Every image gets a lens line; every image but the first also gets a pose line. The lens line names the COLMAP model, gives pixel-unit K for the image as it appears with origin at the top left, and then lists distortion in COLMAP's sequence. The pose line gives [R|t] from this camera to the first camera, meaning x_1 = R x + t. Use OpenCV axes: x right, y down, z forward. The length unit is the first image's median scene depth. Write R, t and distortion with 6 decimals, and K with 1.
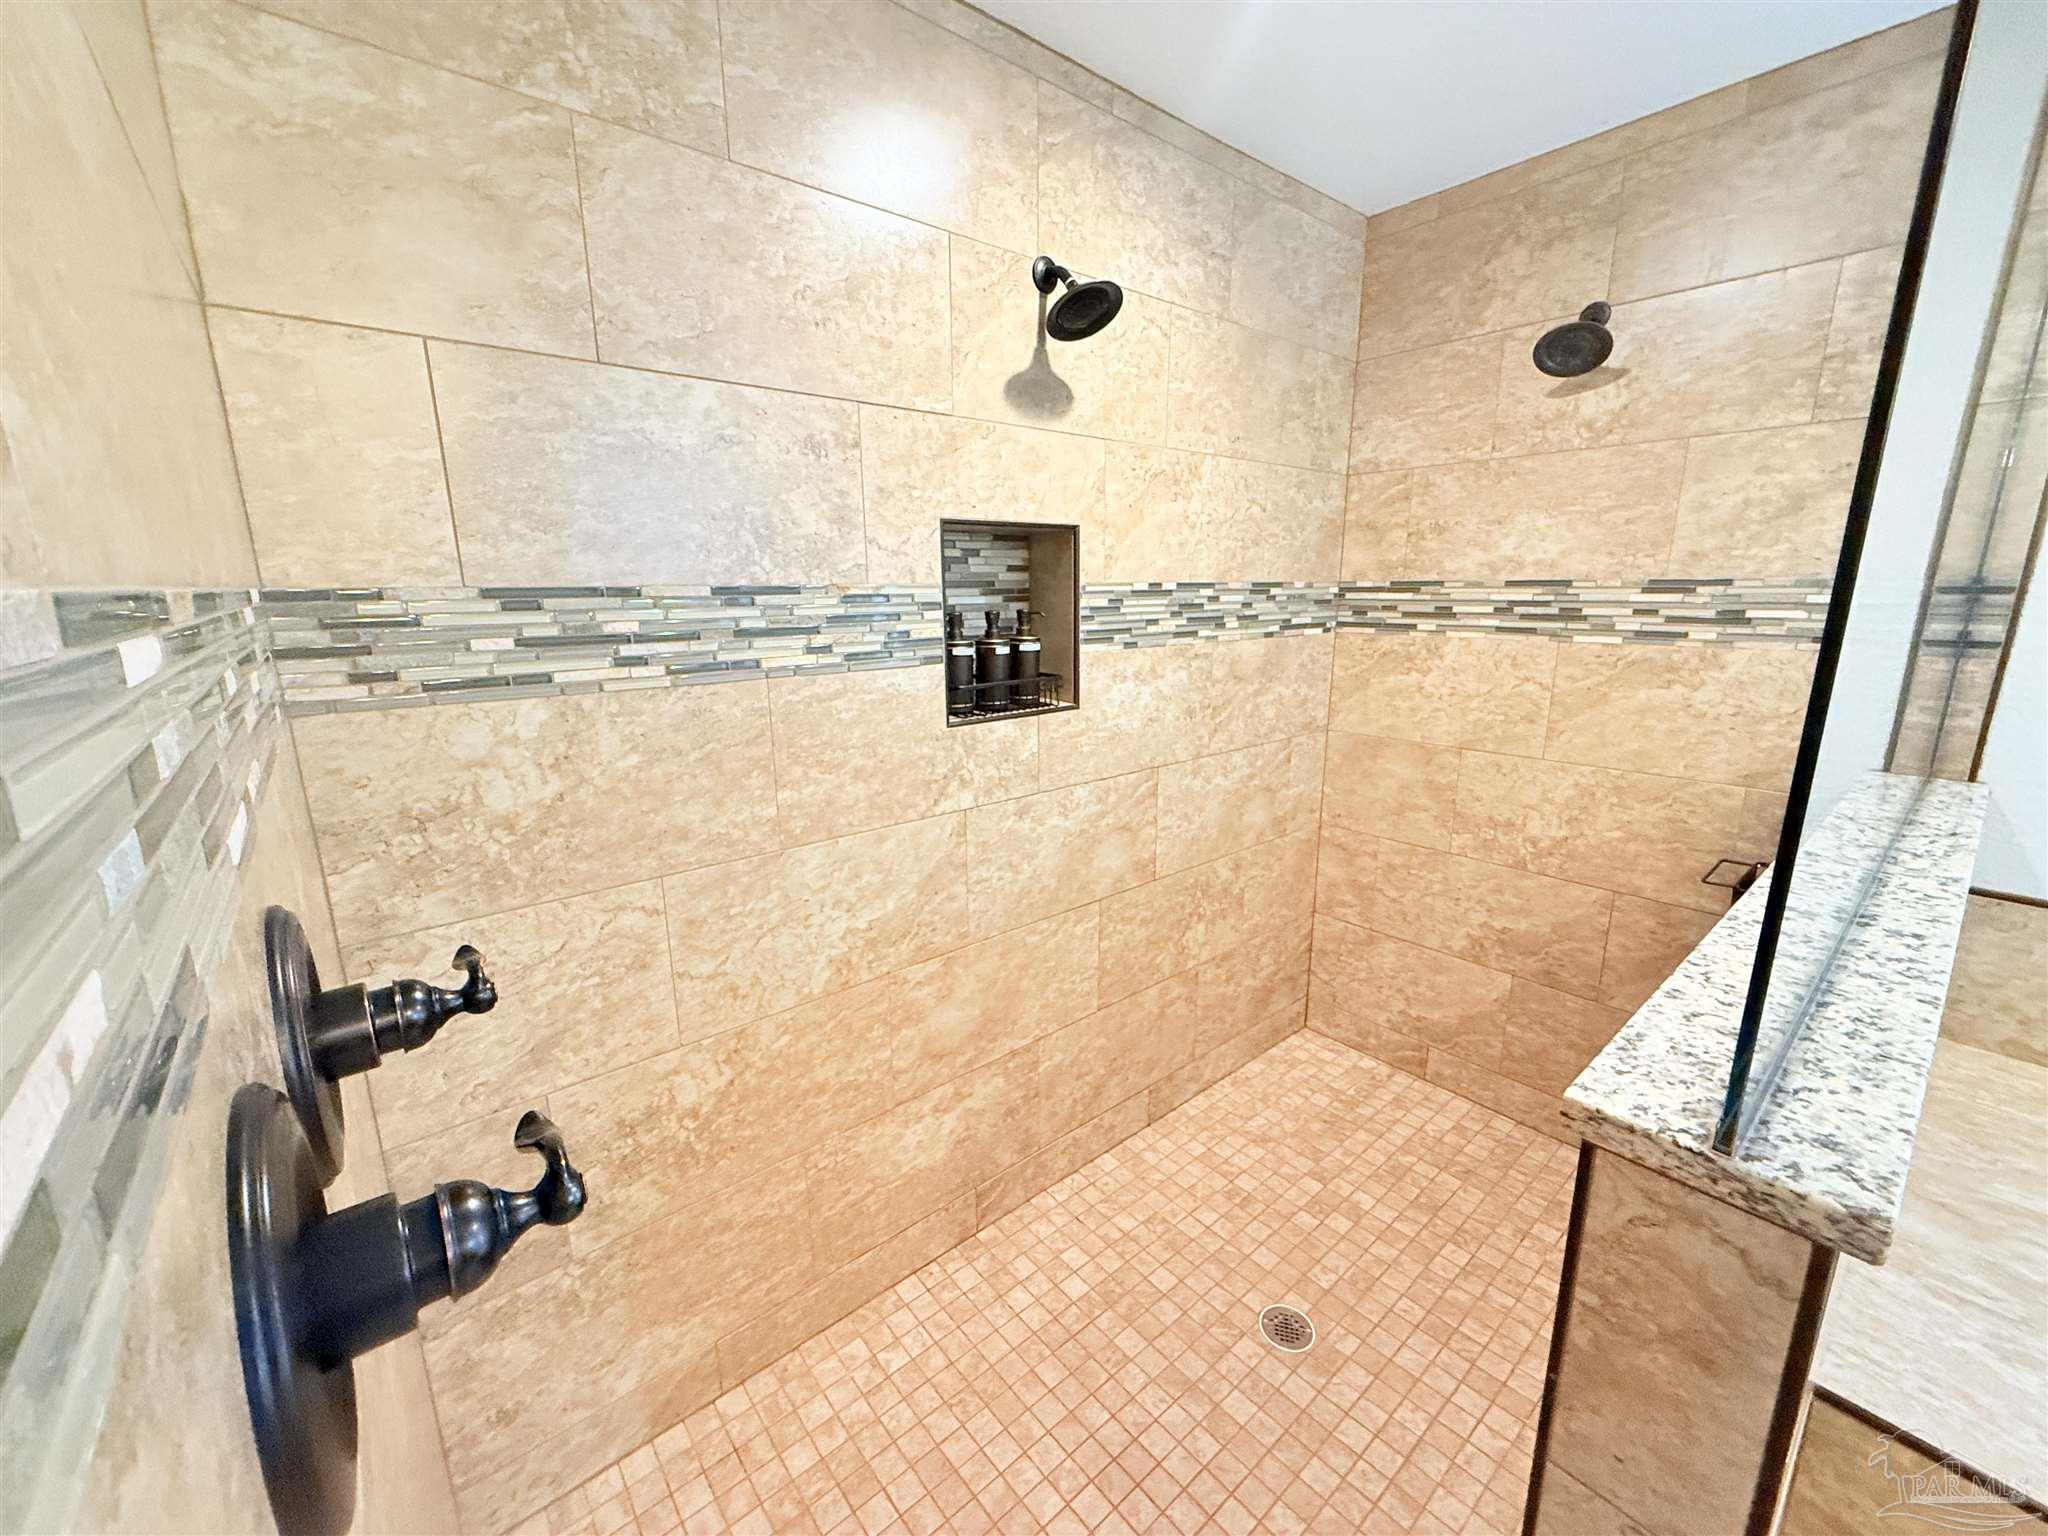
lens RADIAL K [[813.9, 0, 1022.7], [0, 813.9, 771.1], [0, 0, 1]] dist [-0.000507, 0.000044]
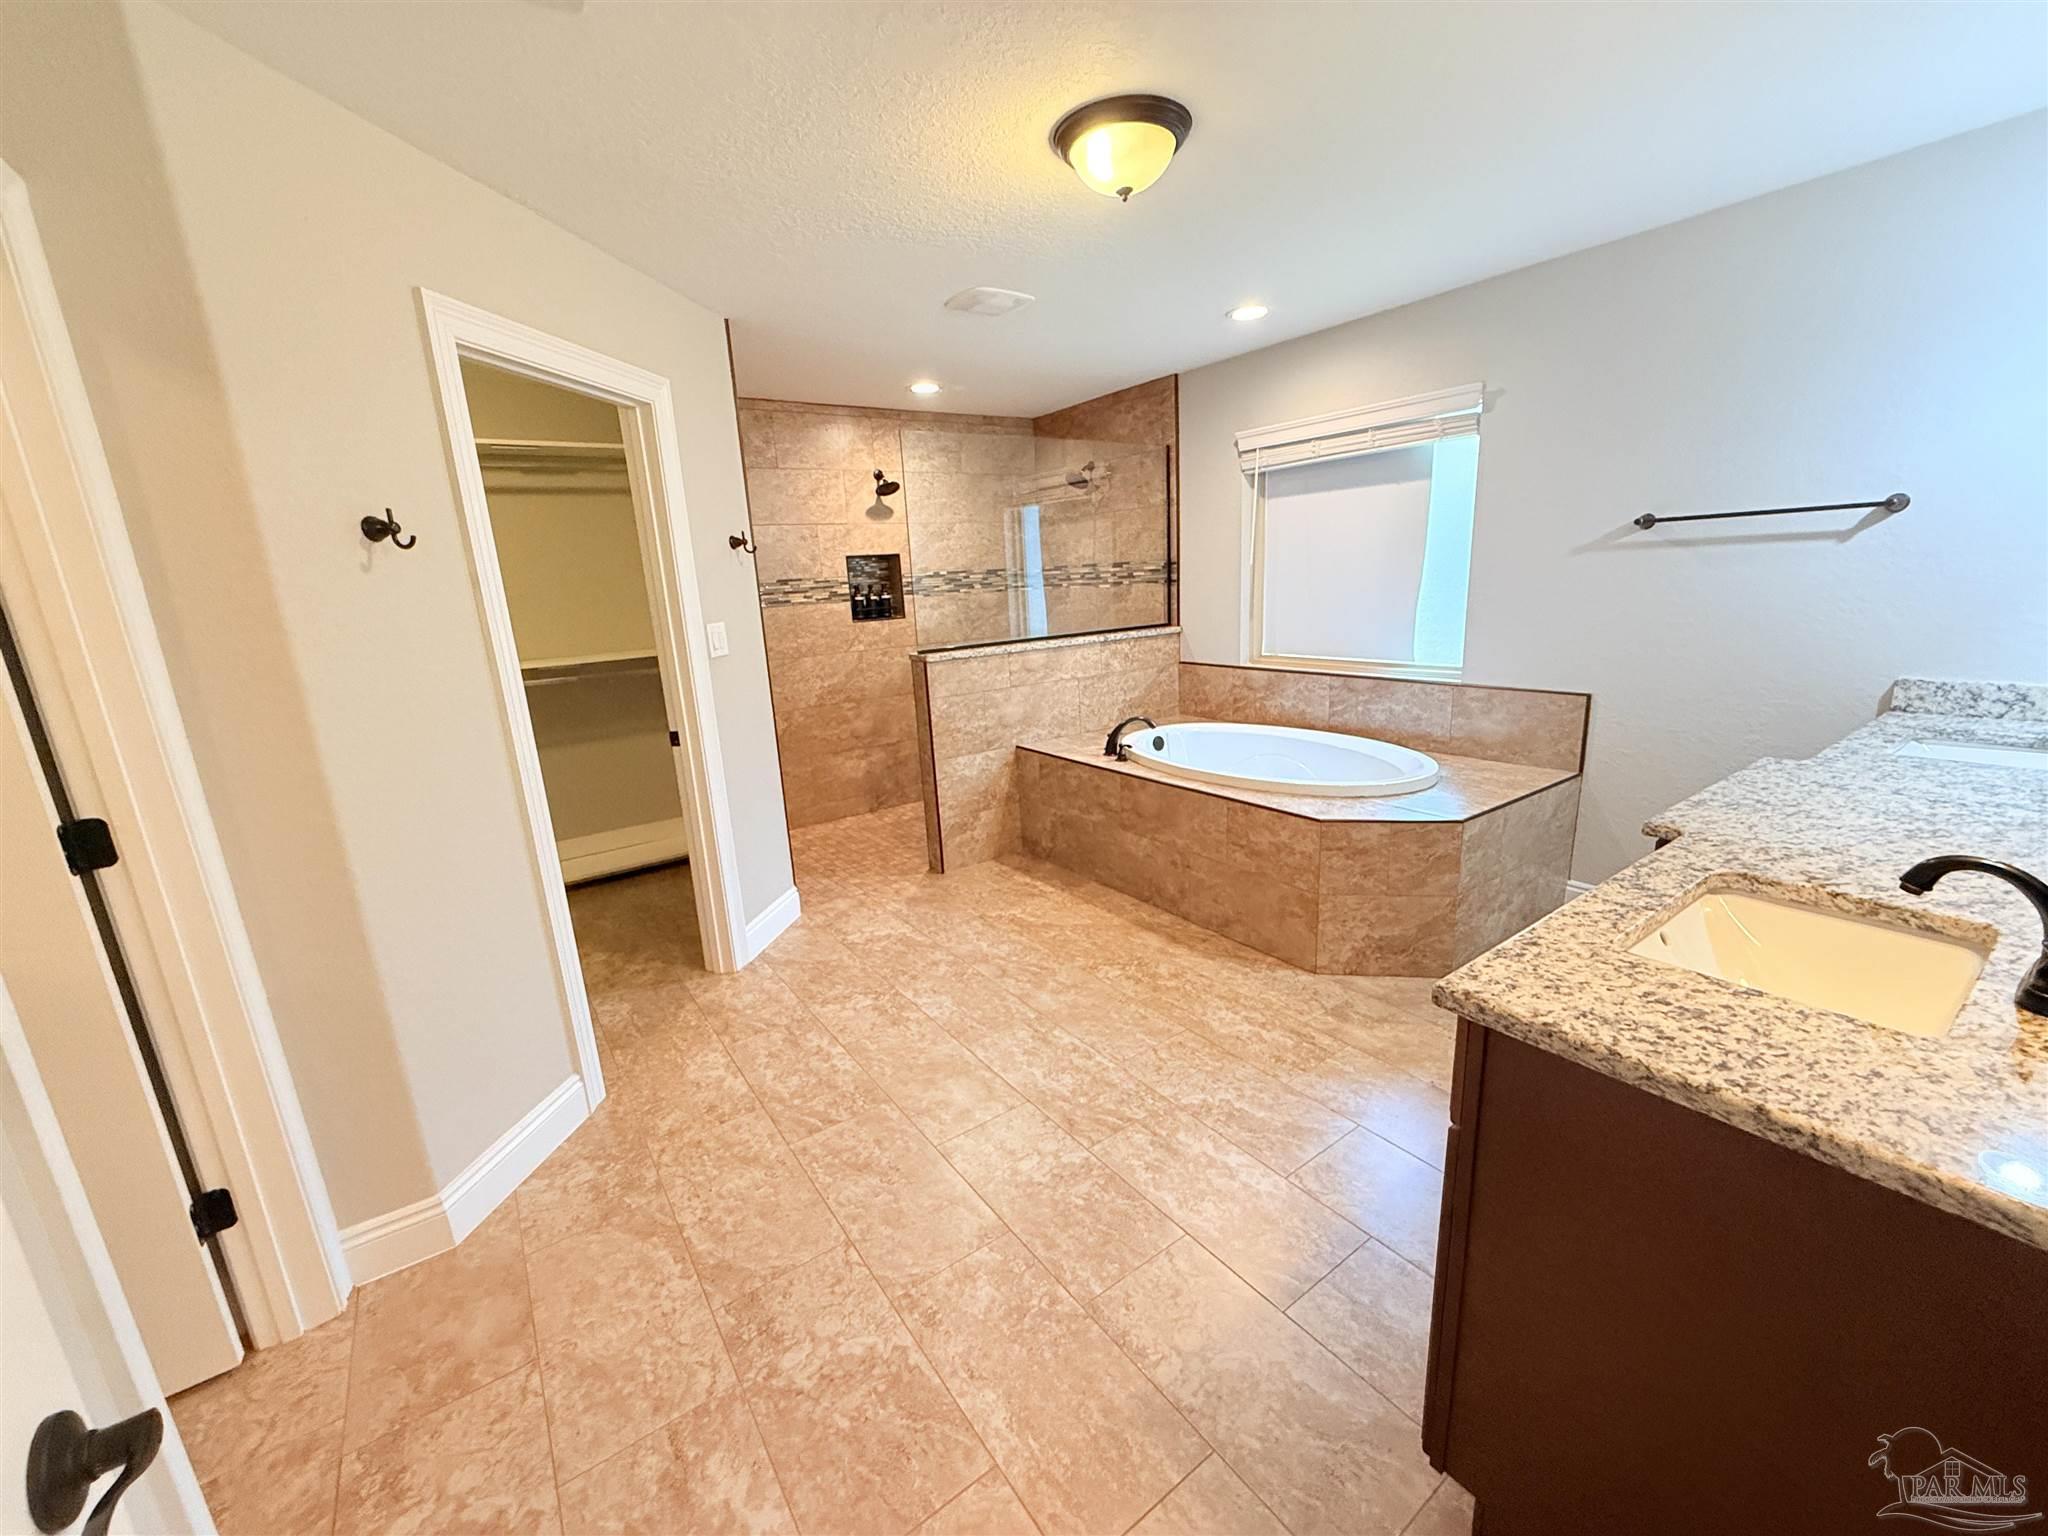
lens RADIAL K [[813.9, 0, 1026.5], [0, 813.9, 769.1], [0, 0, 1]] dist [-0.000507, 0.000044]
pose [[0.995998, -0.024190, -0.086040, 0.753046], [0.025249, 0.999618, 0.011240, 0.446061], [0.085735, -0.013367, 0.996228, -1.868779]]
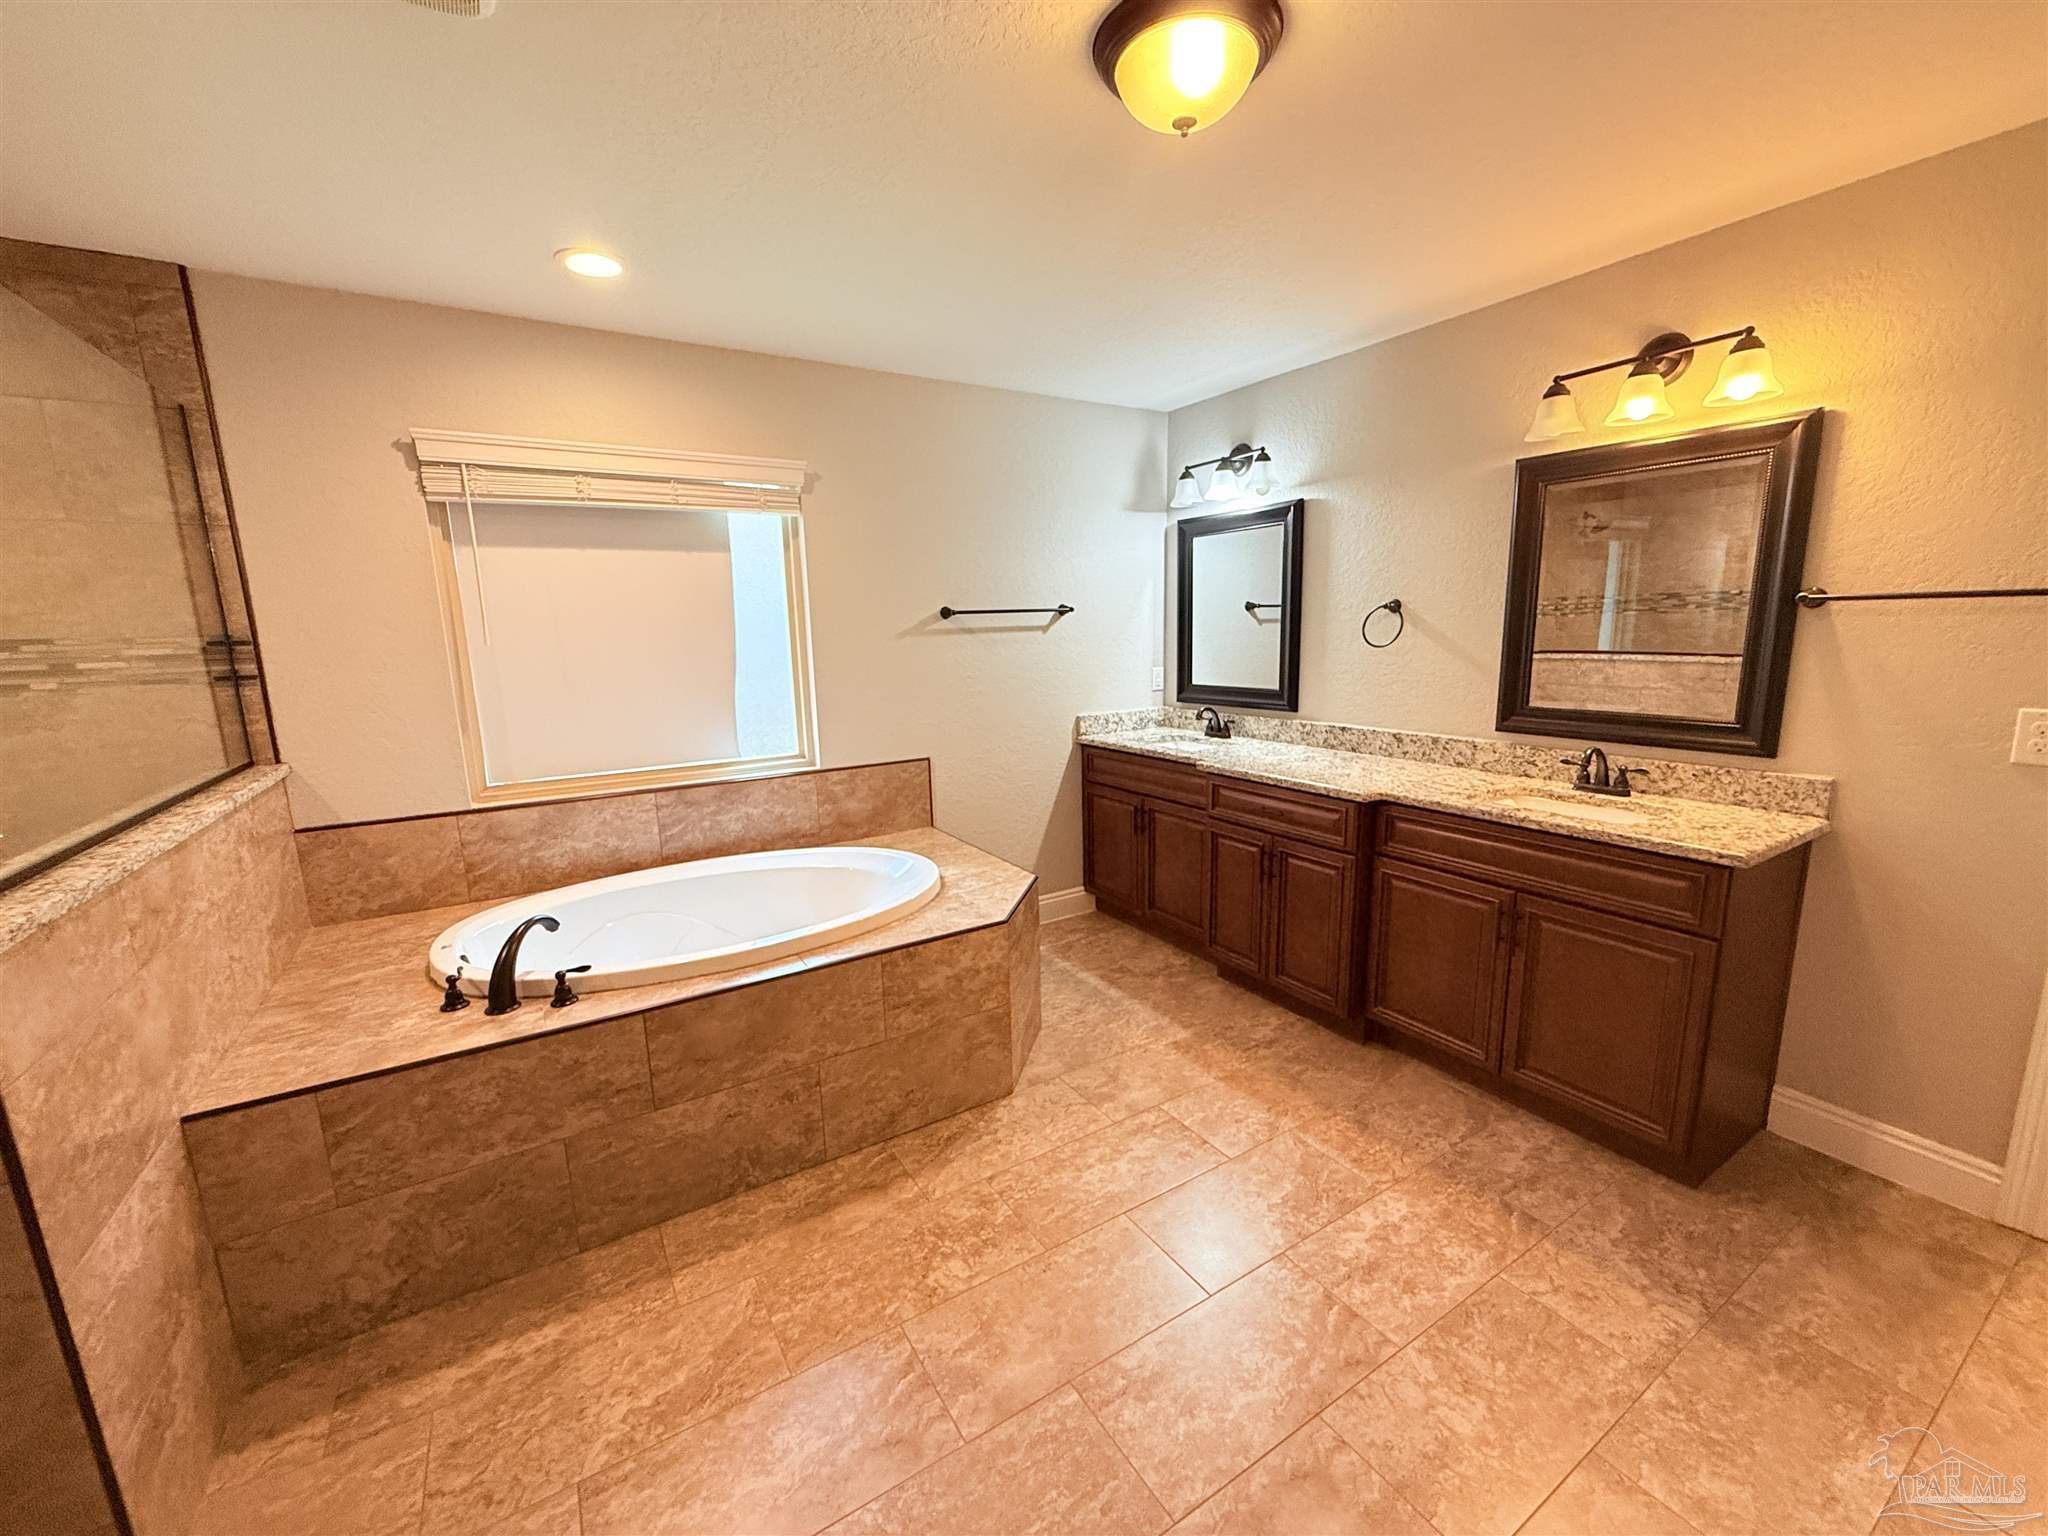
lens RADIAL K [[813.9, 0, 1017.8], [0, 813.9, 769.4], [0, 0, 1]] dist [-0.000507, 0.000044]
pose [[0.147958, -0.172212, 0.973885, -0.134346], [0.244056, 0.960627, 0.132789, 0.146224], [-0.958408, 0.218035, 0.184162, -0.580757]]
